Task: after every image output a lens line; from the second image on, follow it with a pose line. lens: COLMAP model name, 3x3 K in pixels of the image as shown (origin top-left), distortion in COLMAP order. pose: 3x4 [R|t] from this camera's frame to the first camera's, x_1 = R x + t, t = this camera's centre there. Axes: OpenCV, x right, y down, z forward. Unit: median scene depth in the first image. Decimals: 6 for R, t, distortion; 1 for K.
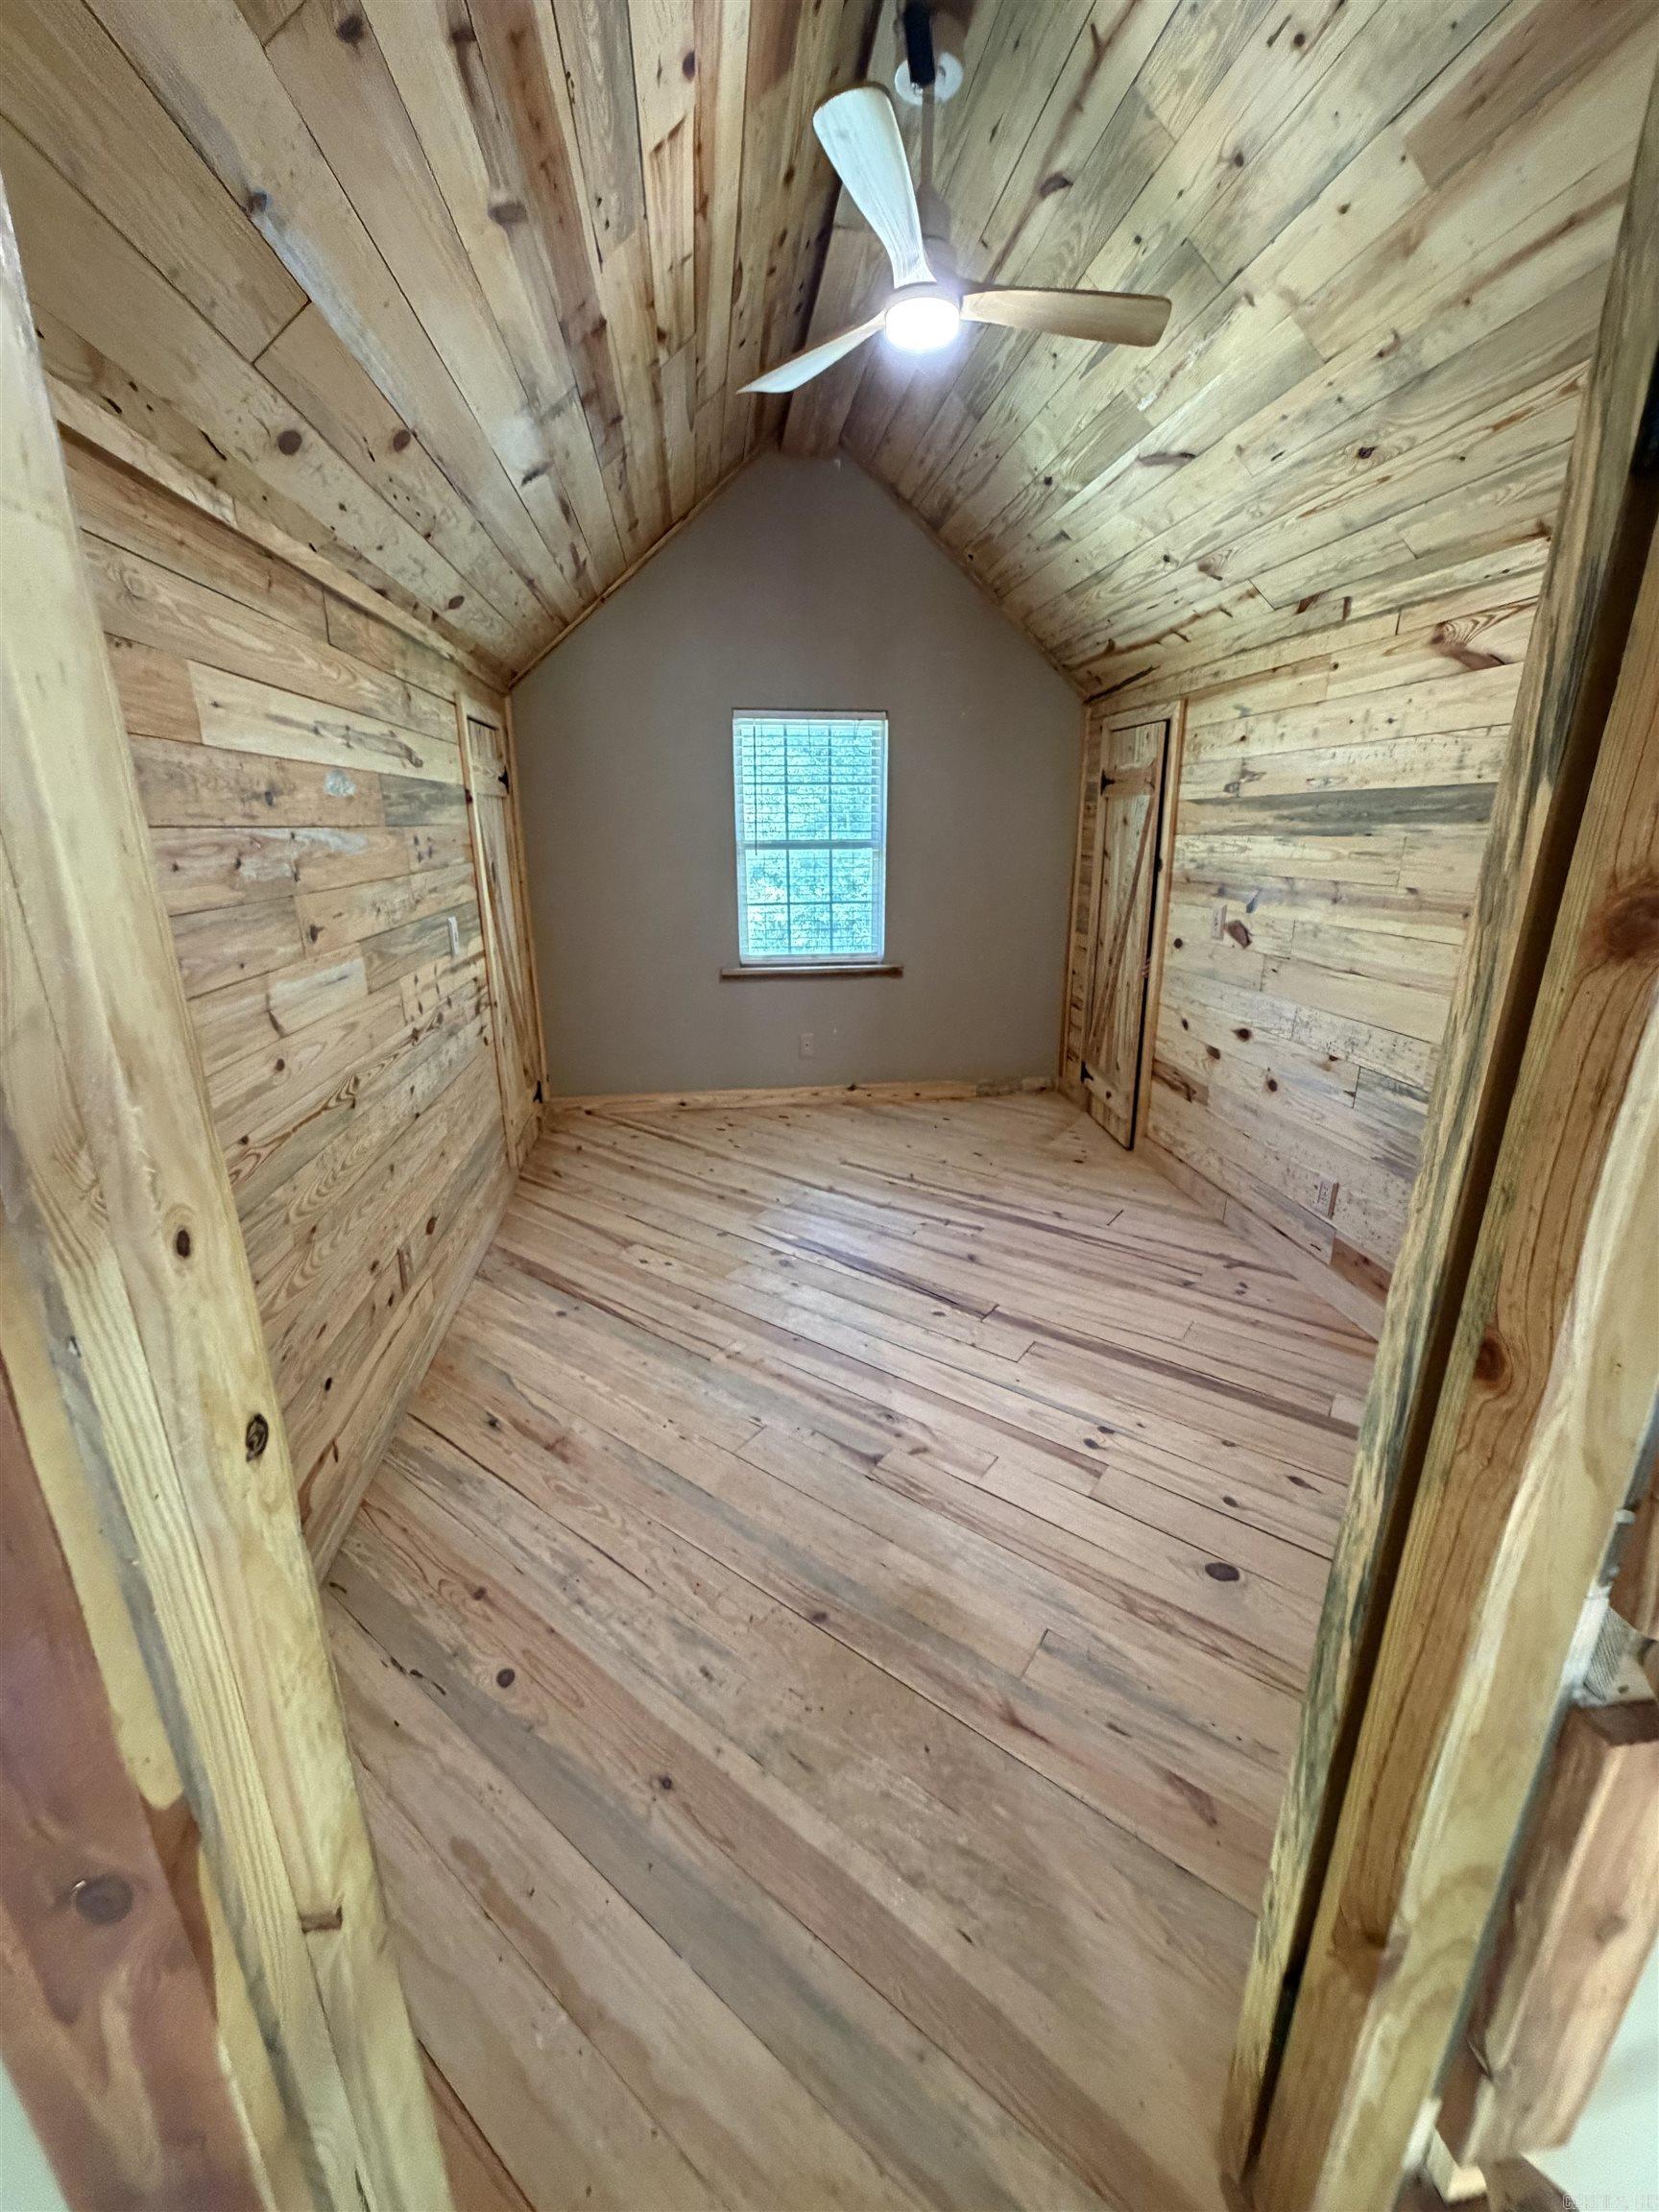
lens RADIAL K [[881.6, 0, 833.3], [0, 881.6, 1100.8], [0, 0, 1]] dist [-0.000555, 0.000438]
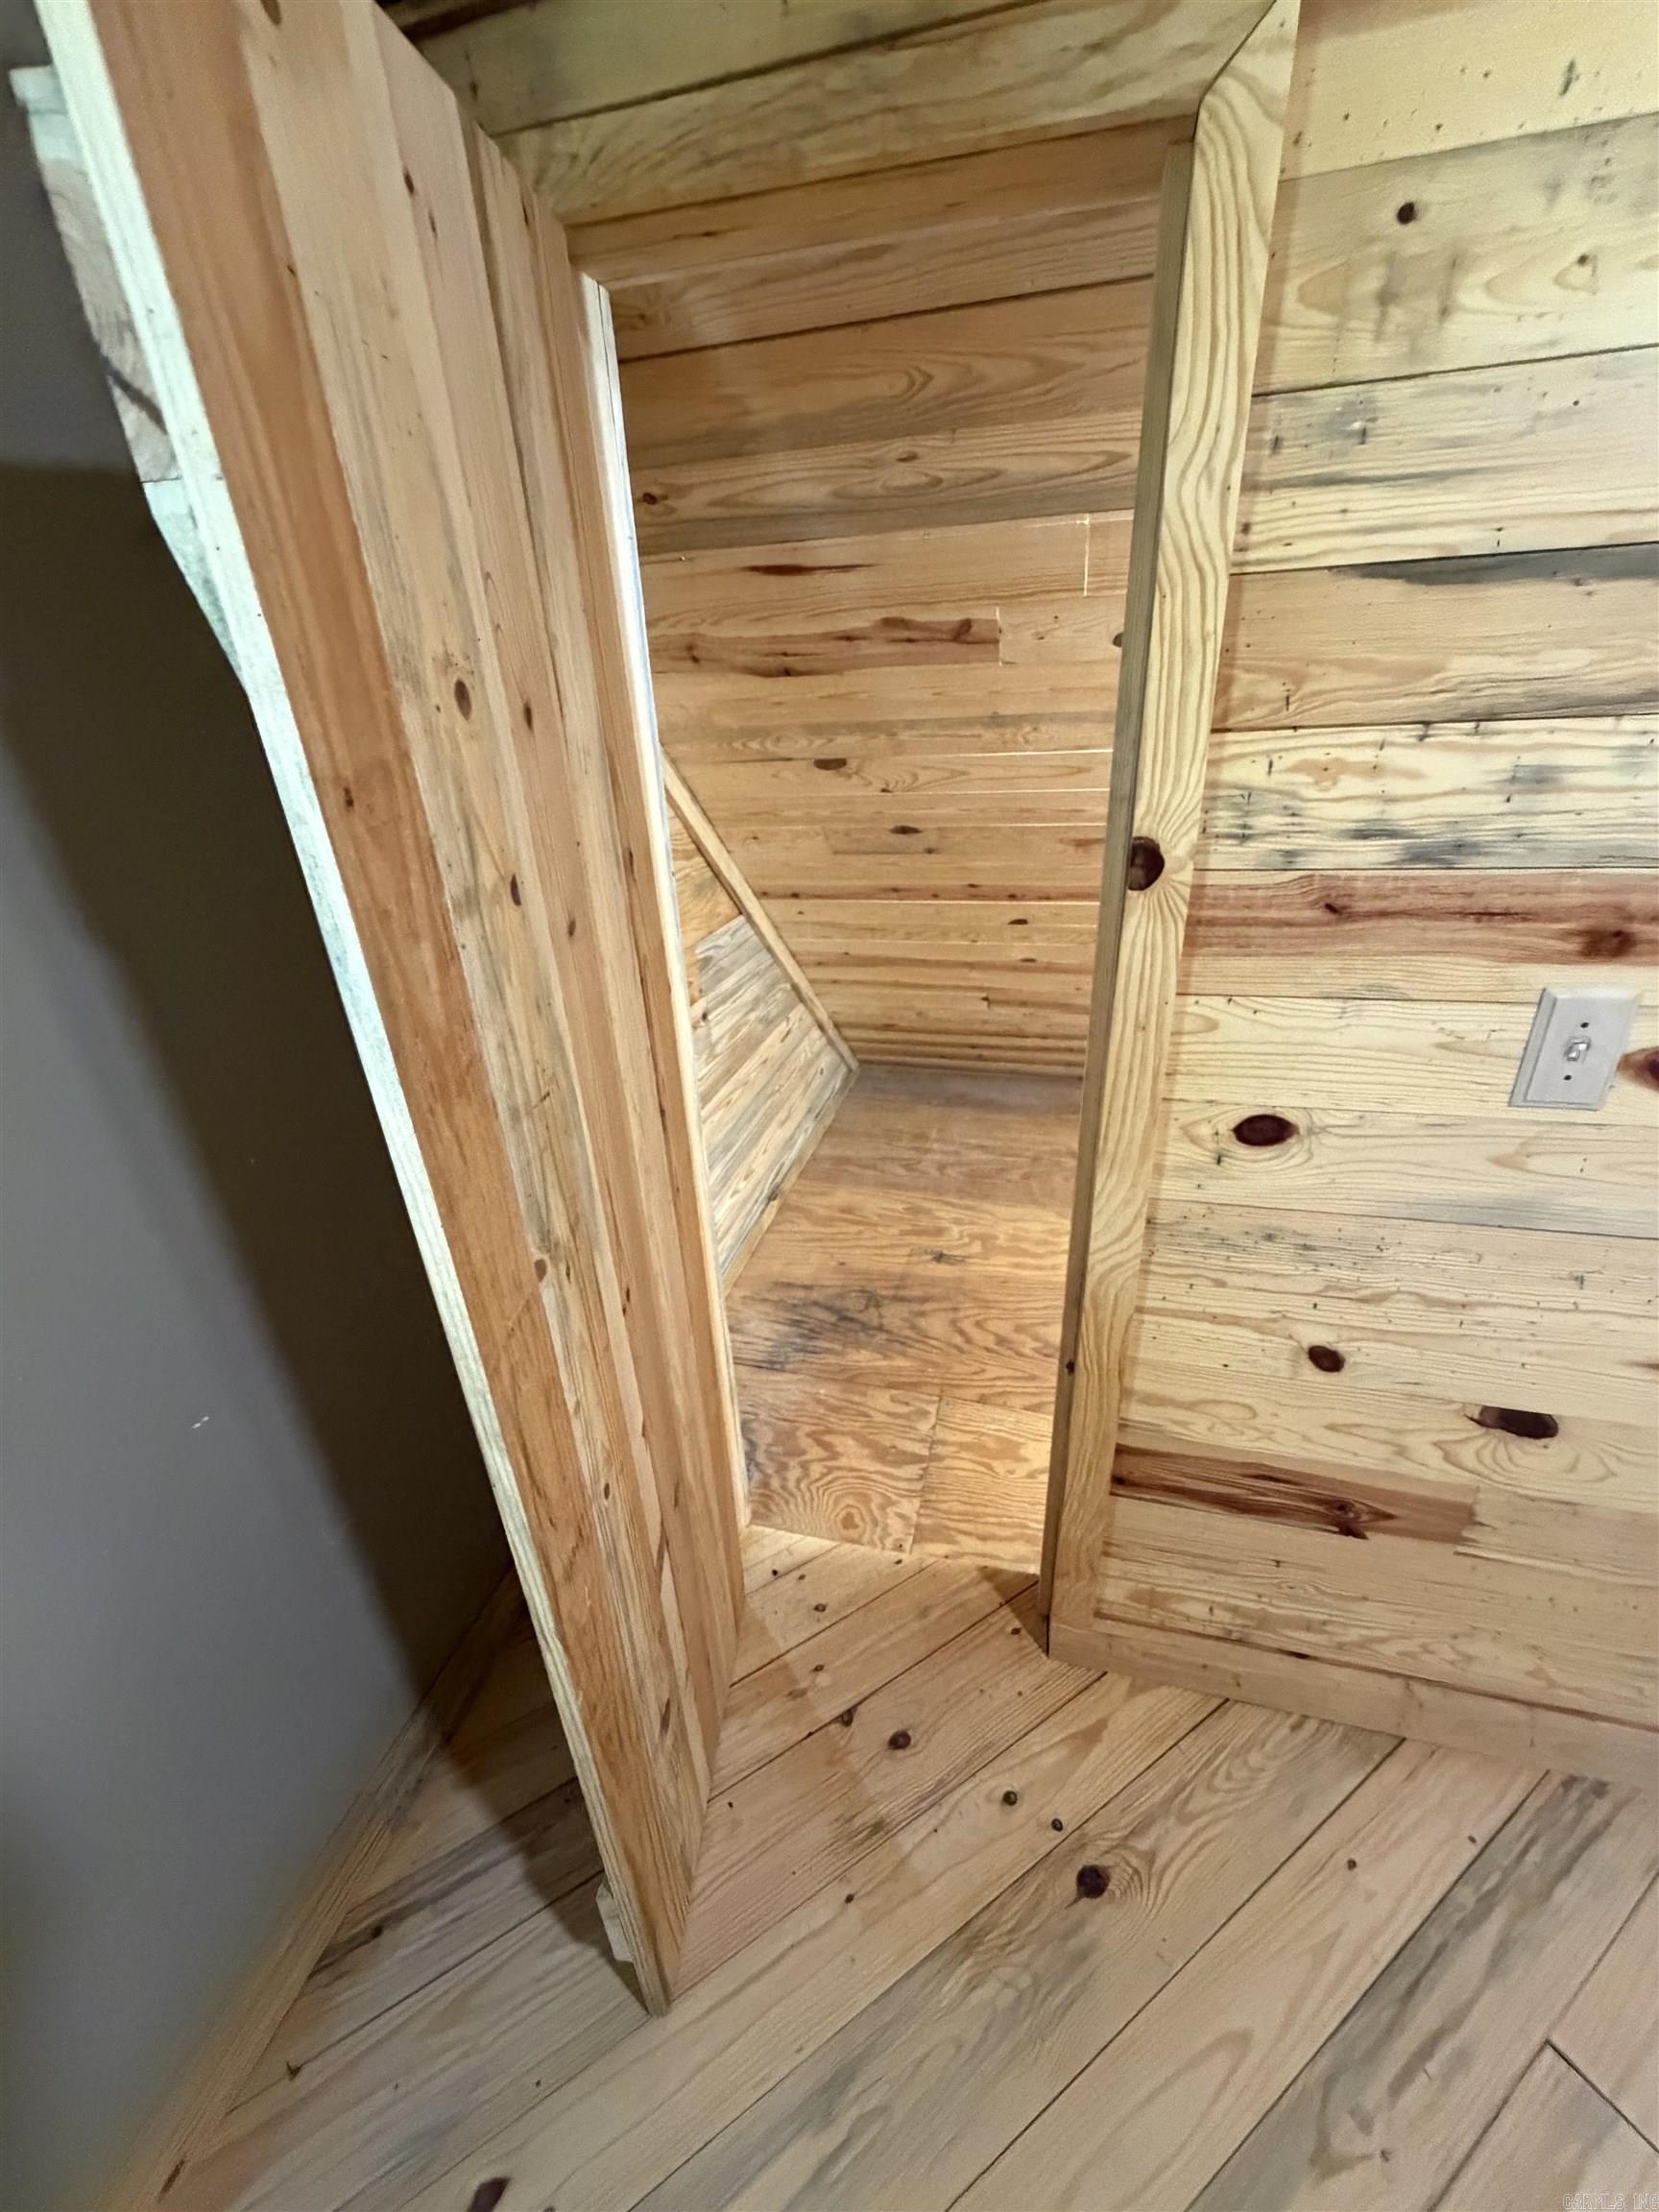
lens RADIAL K [[881.6, 0, 830.4], [0, 881.6, 1099.1], [0, 0, 1]] dist [-0.000555, 0.000438]
pose [[0.384995, -0.393259, 0.834941, 0.110458], [0.315208, 0.906304, 0.281527, -0.309498], [-0.867423, 0.154794, 0.472880, 0.986999]]
